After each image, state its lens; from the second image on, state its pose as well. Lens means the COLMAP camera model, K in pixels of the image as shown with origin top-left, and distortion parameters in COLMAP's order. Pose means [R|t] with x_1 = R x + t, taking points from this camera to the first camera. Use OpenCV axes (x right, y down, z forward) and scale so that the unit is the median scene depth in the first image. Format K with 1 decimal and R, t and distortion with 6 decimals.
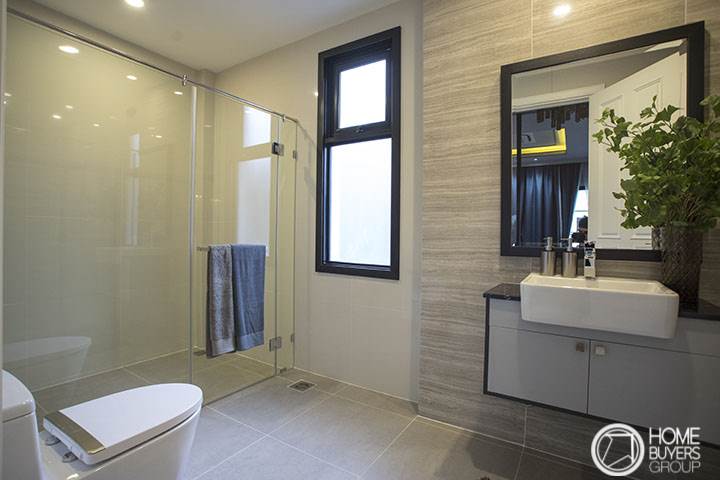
lens RADIAL K [[340.6, 0, 360.5], [0, 340.6, 230.7], [0, 0, 1]] dist [0.000958, 0.000584]
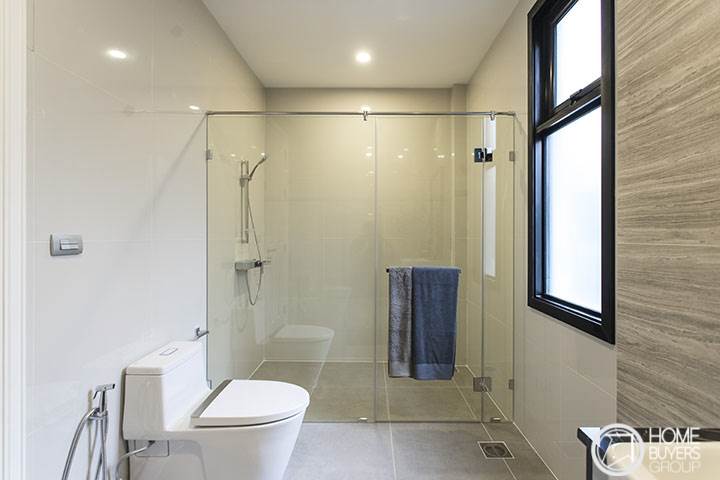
lens RADIAL K [[340.6, 0, 360.5], [0, 340.6, 230.7], [0, 0, 1]] dist [0.000958, 0.000584]
pose [[0.561854, -0.032244, -0.826608, 0.349745], [0.015680, 0.999476, -0.028330, -0.036513], [0.827088, 0.002956, 0.562064, 0.325429]]
